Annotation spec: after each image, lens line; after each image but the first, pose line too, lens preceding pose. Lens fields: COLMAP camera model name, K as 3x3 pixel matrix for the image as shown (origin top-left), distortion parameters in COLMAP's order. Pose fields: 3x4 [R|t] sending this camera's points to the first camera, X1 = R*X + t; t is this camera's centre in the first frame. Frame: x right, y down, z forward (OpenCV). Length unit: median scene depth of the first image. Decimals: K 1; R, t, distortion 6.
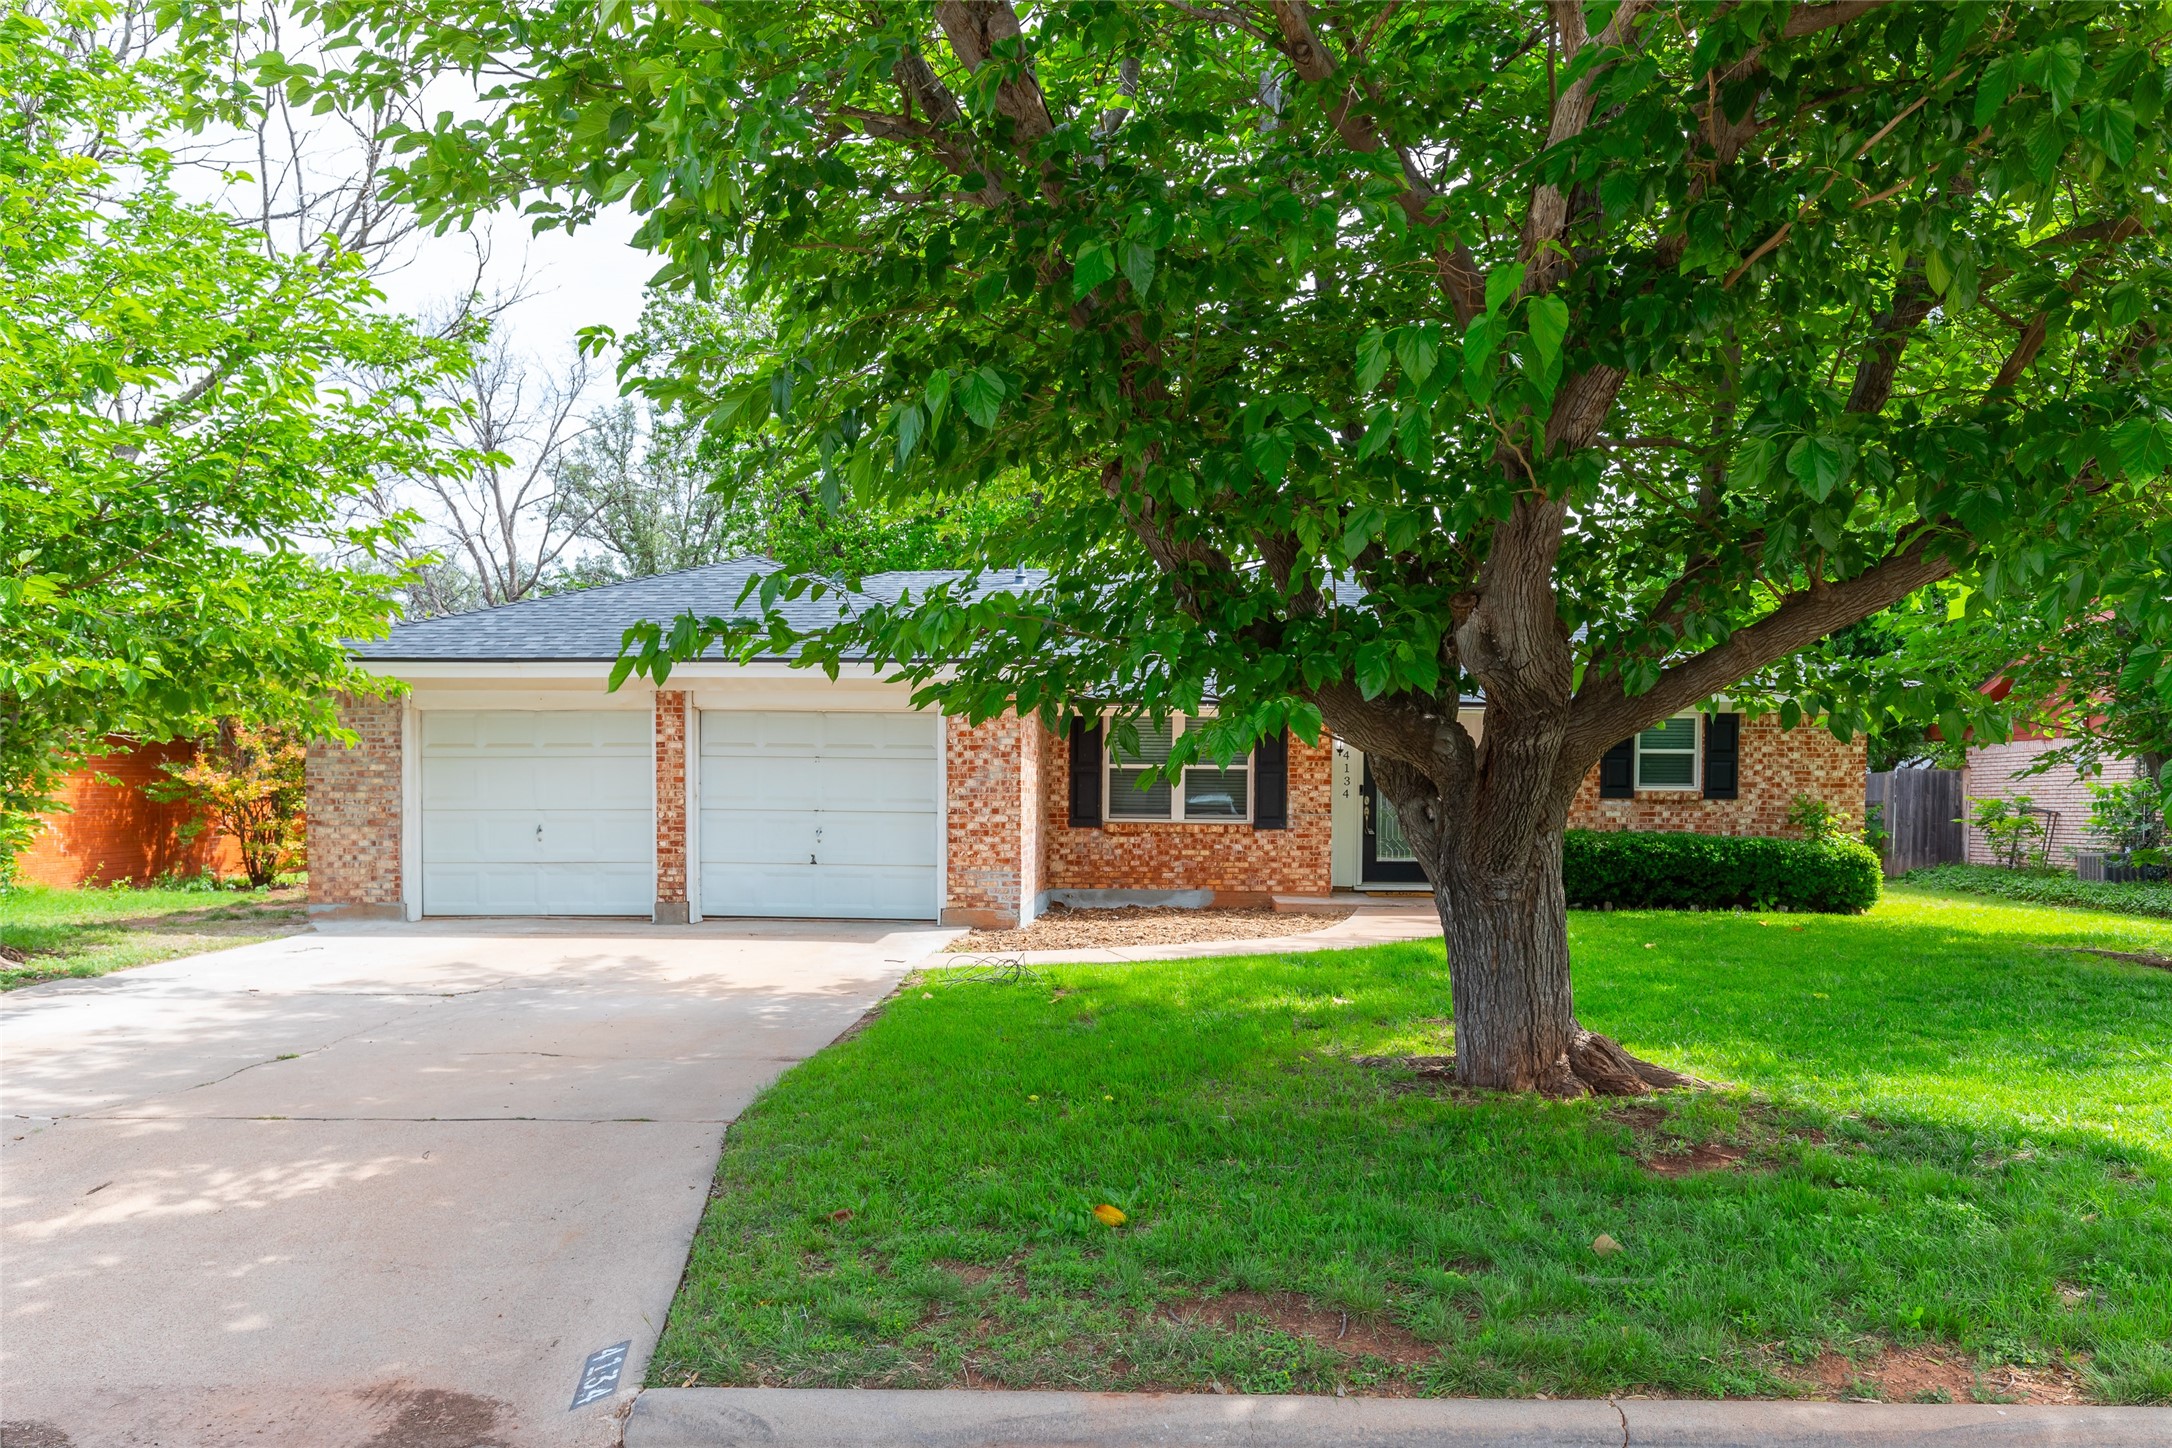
lens RADIAL K [[1629.8, 0, 1125.1], [0, 1629.8, 834.8], [0, 0, 1]] dist [-0.004865, 0.001324]
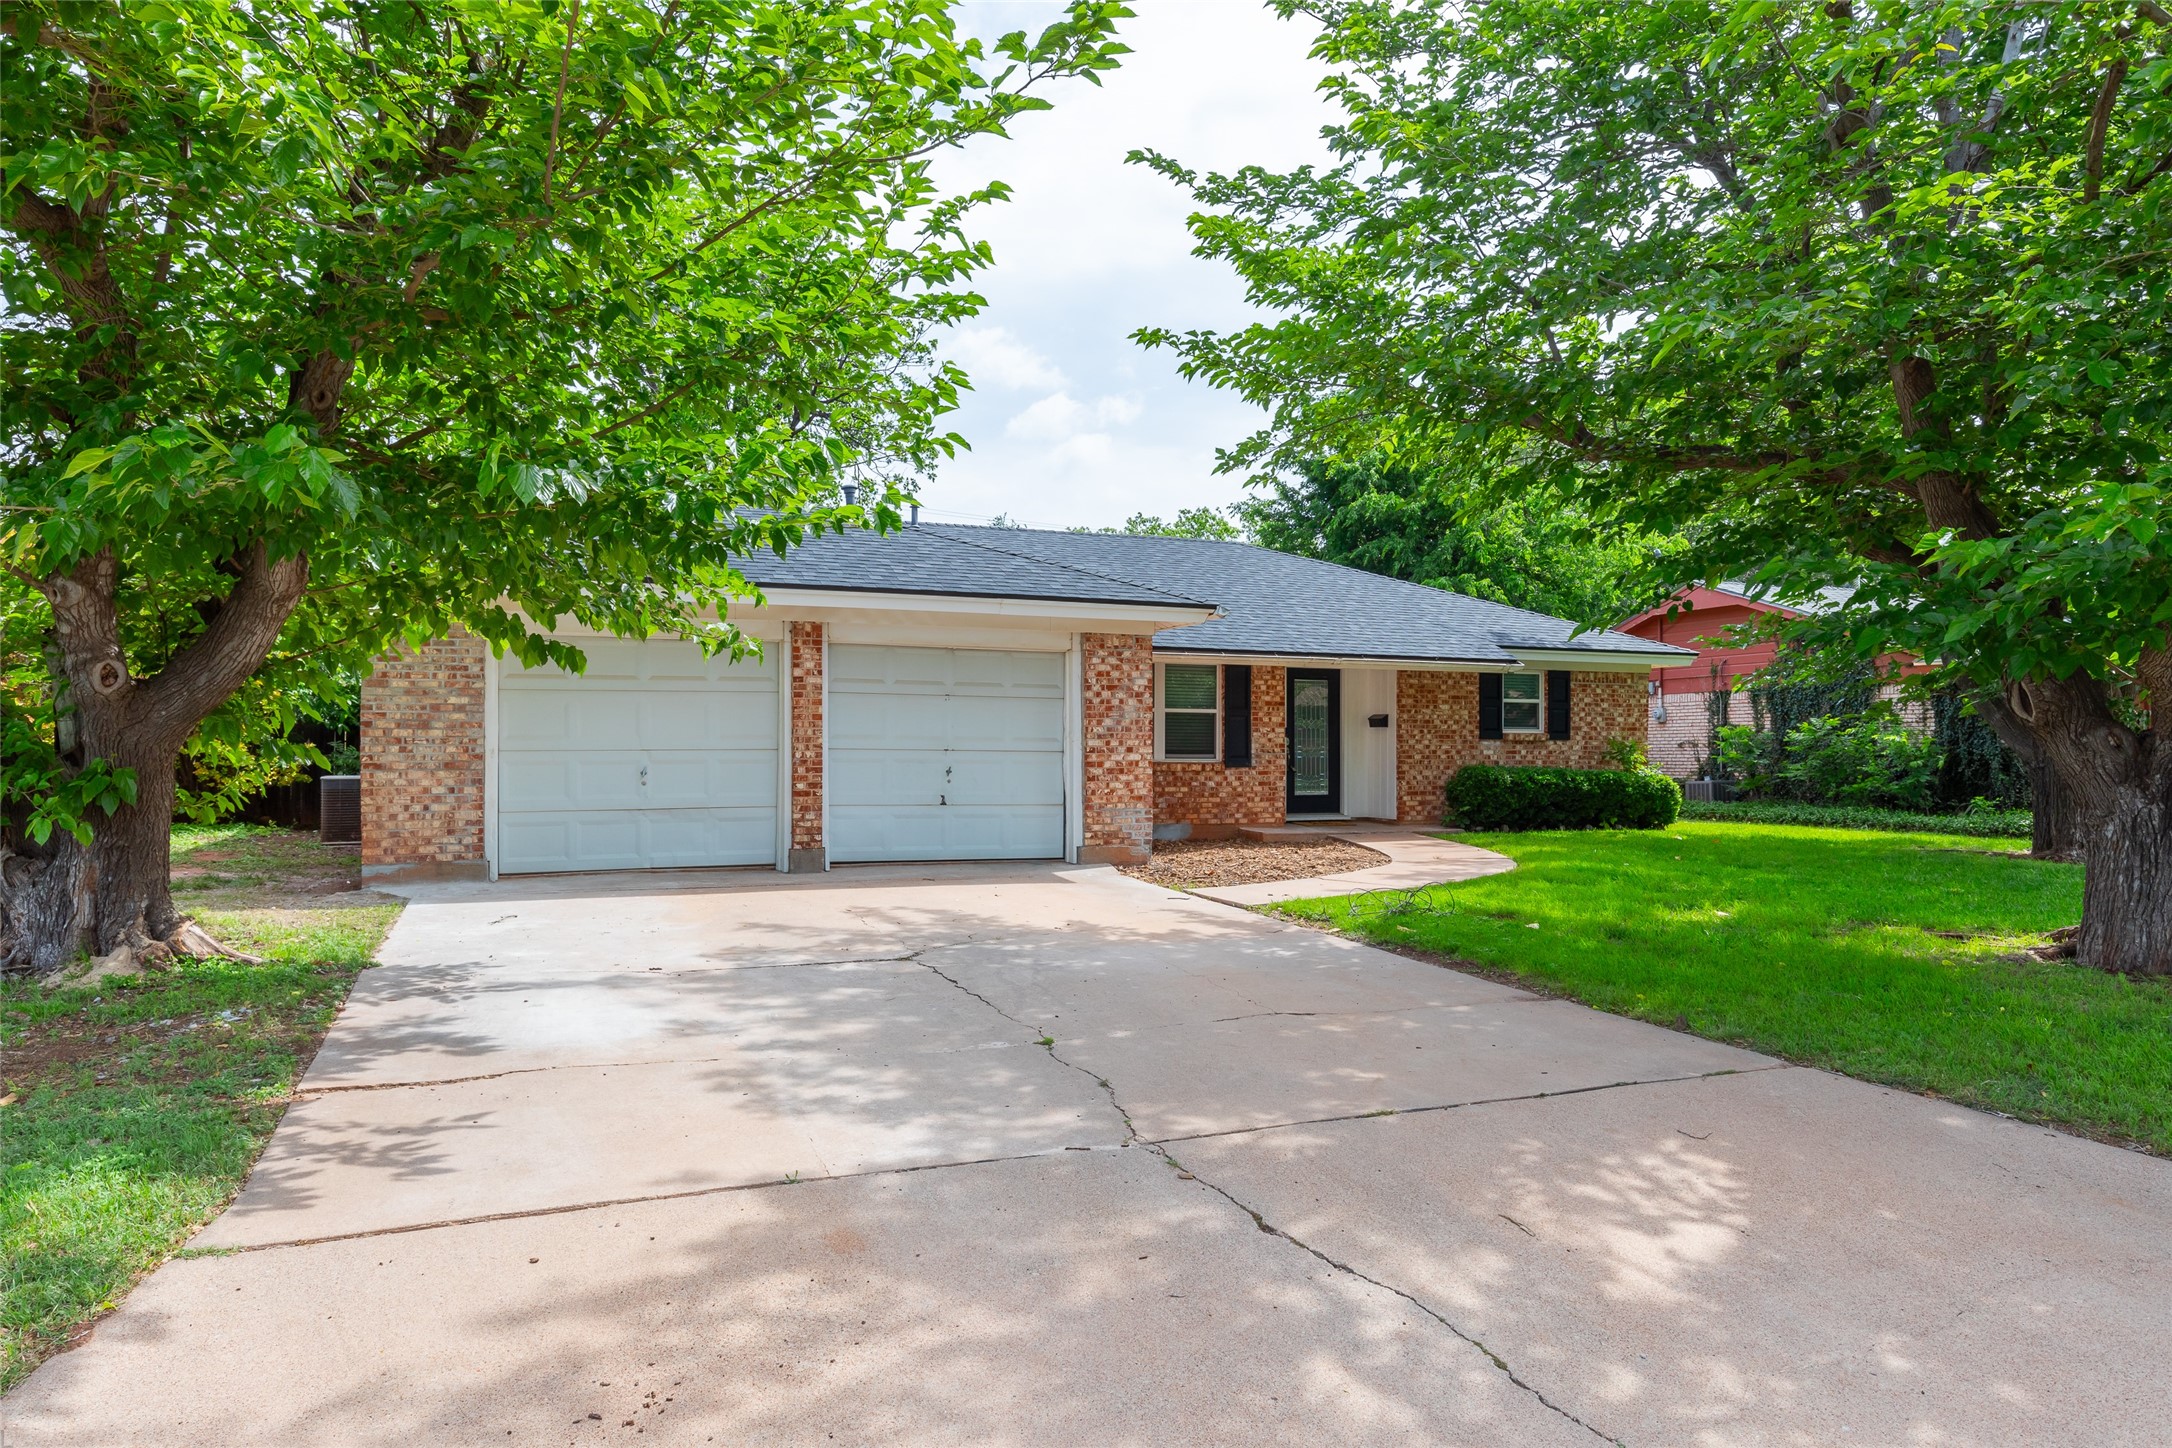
lens RADIAL K [[1402.4, 0, 1086.0], [0, 1402.4, 724.0], [0, 0, 1]] dist [0.003975, 0.000948]
pose [[0.912593, 0.004604, 0.408843, -0.407569], [0.011897, 0.999214, -0.037808, 0.002086], [-0.408696, 0.039367, 0.911821, 0.179478]]
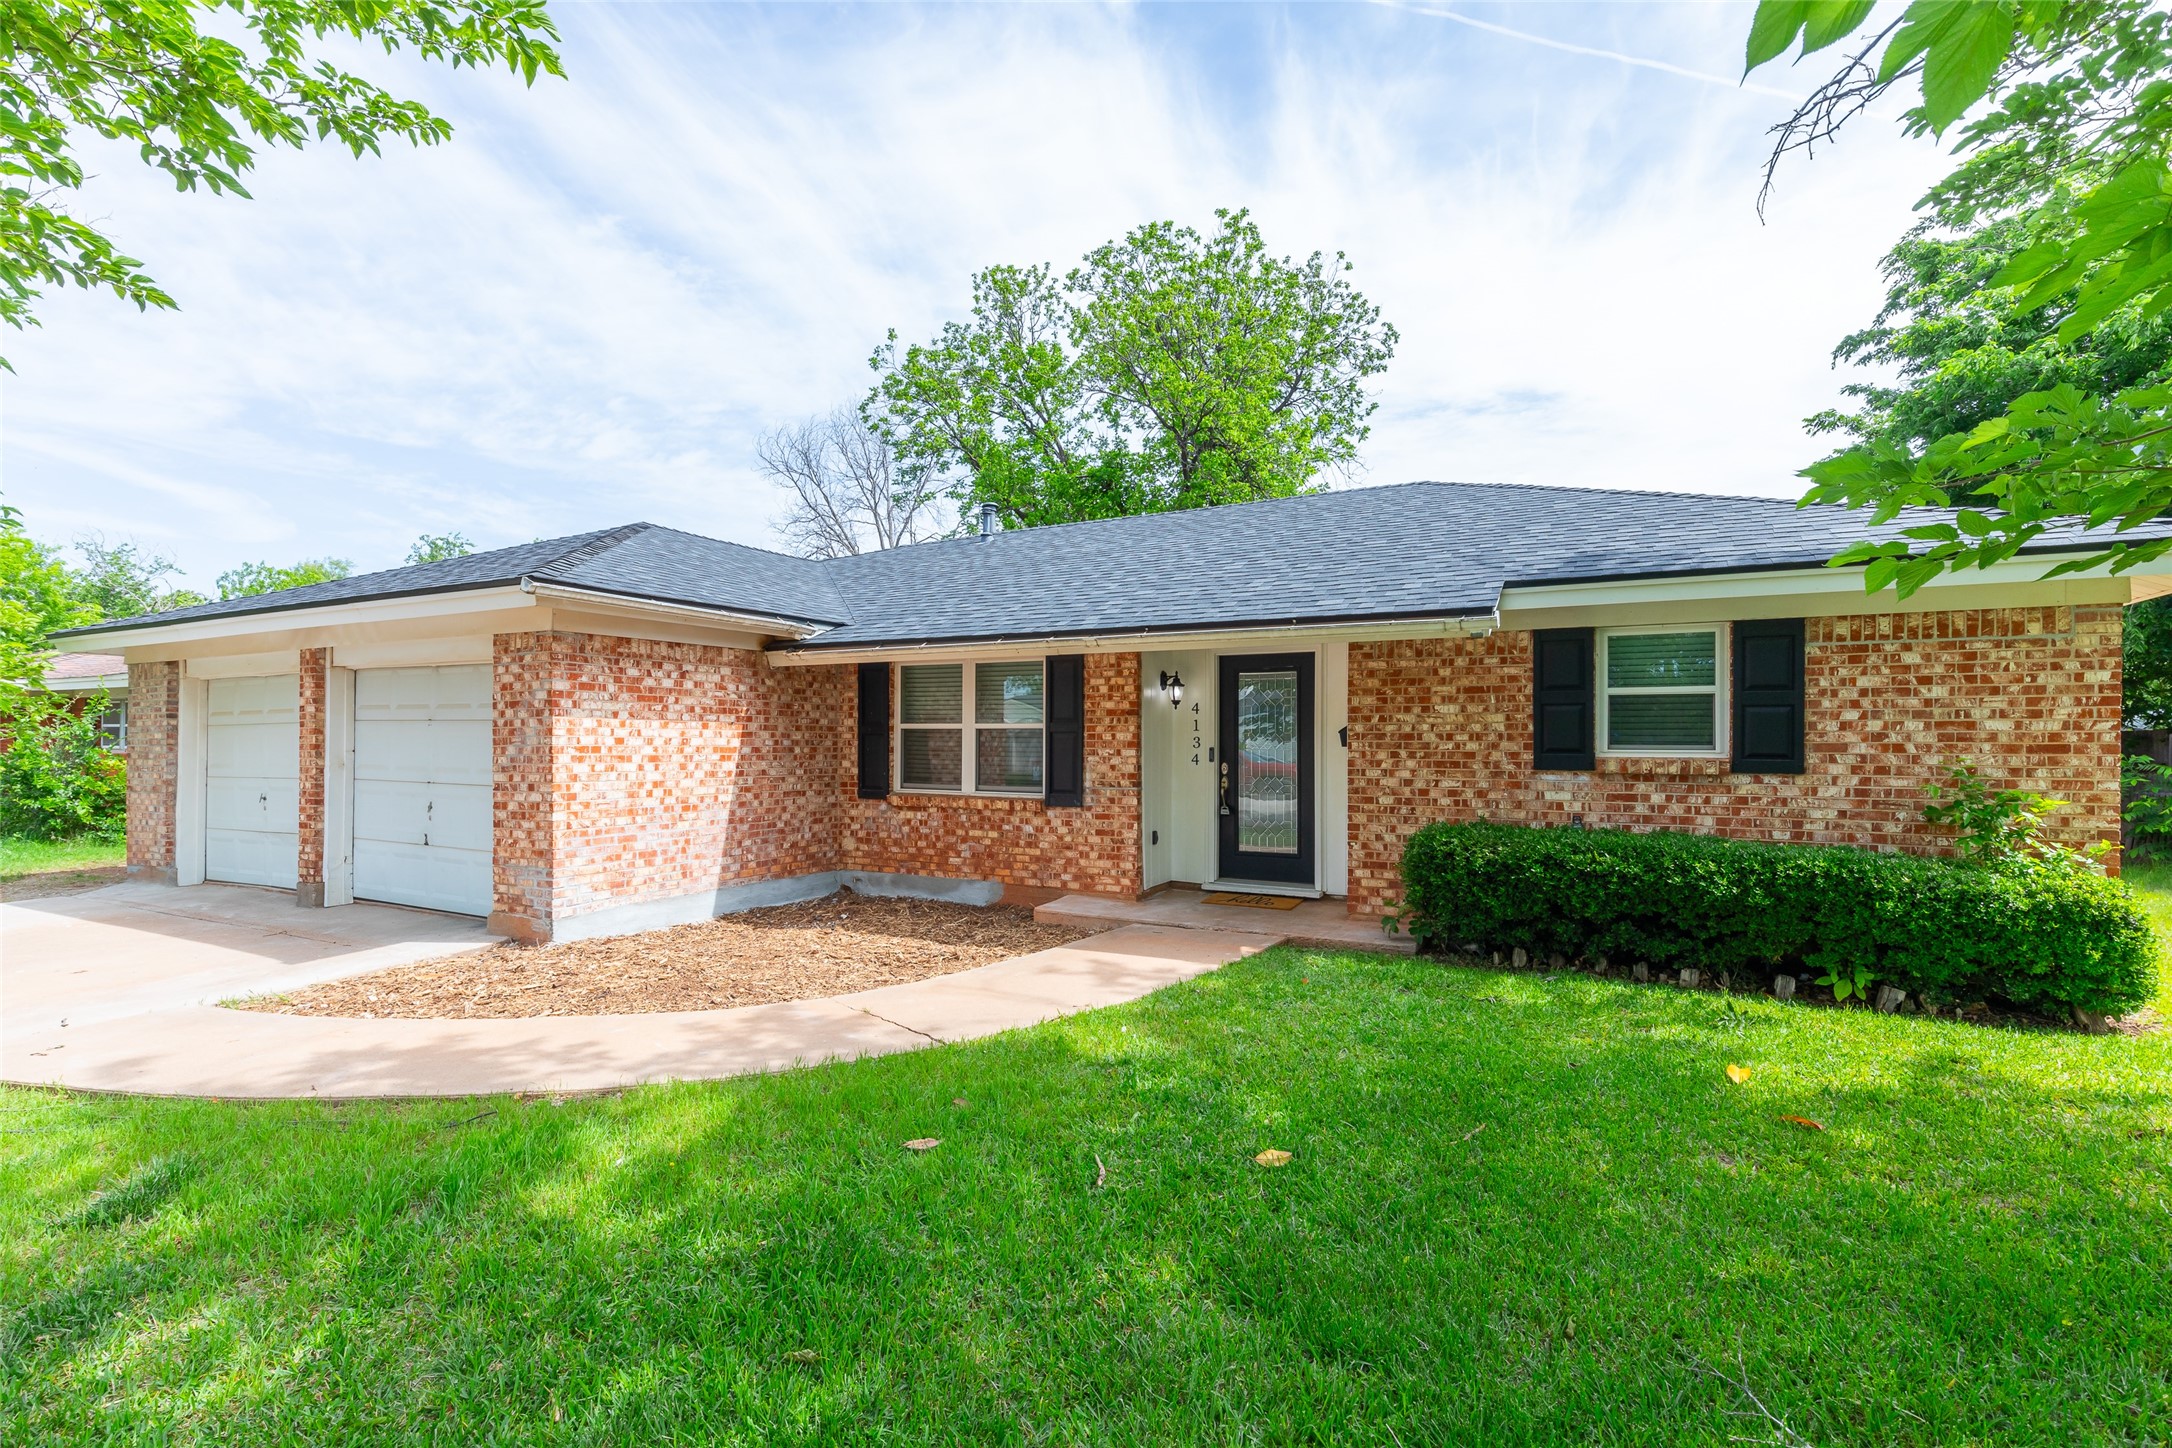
lens RADIAL K [[1001.1, 0, 1093.3], [0, 1001.1, 732.4], [0, 0, 1]] dist [0.011825, -0.000445]
pose [[0.900997, -0.007953, -0.433753, 0.314869], [-0.008004, 0.999357, -0.034950, -0.022622], [0.433752, 0.034962, 0.900354, 0.604285]]
